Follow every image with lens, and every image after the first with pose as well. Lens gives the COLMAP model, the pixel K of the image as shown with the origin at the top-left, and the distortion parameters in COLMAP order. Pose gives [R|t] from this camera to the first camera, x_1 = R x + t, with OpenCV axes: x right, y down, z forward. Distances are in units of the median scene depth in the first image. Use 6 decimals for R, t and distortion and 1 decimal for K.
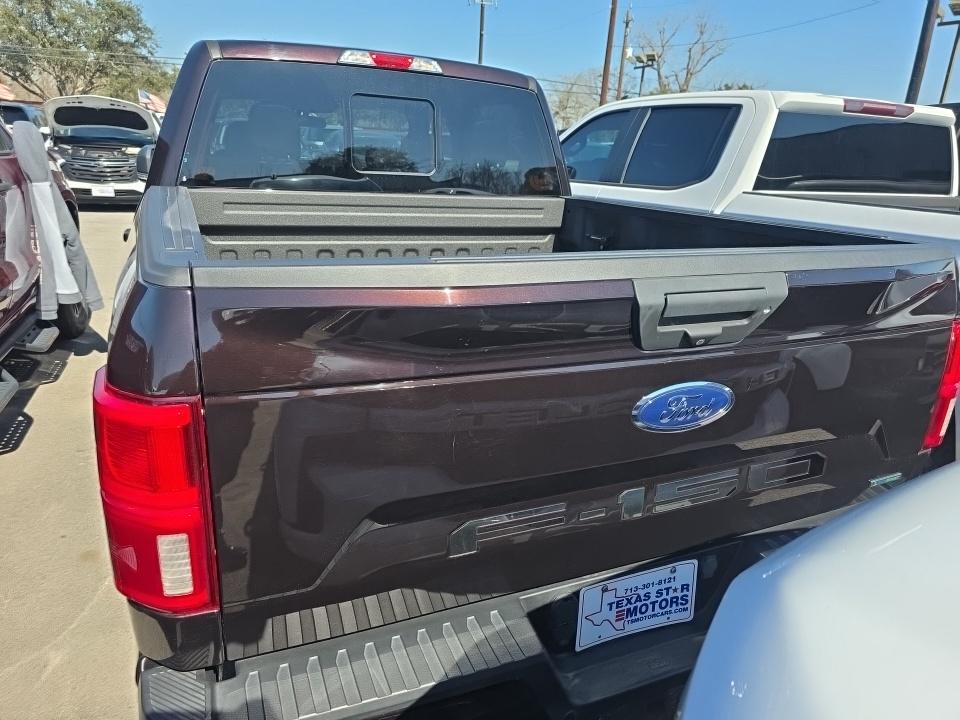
lens RADIAL K [[652.4, 0, 480.6], [0, 652.4, 349.9], [0, 0, 1]] dist [0.056788, -0.054375]
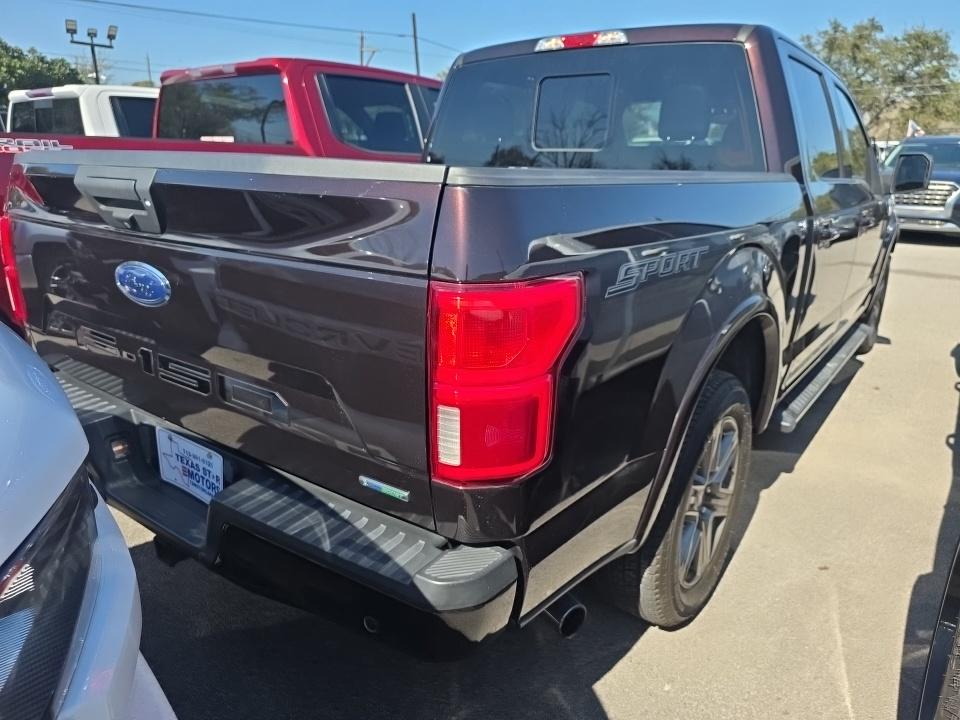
lens RADIAL K [[652.4, 0, 480.6], [0, 652.4, 349.9], [0, 0, 1]] dist [0.056788, -0.054375]
pose [[0.486552, 0.202699, -0.849812, 0.742785], [-0.248020, 0.964740, 0.088110, -0.025066], [0.837707, 0.167900, 0.519669, 0.407877]]
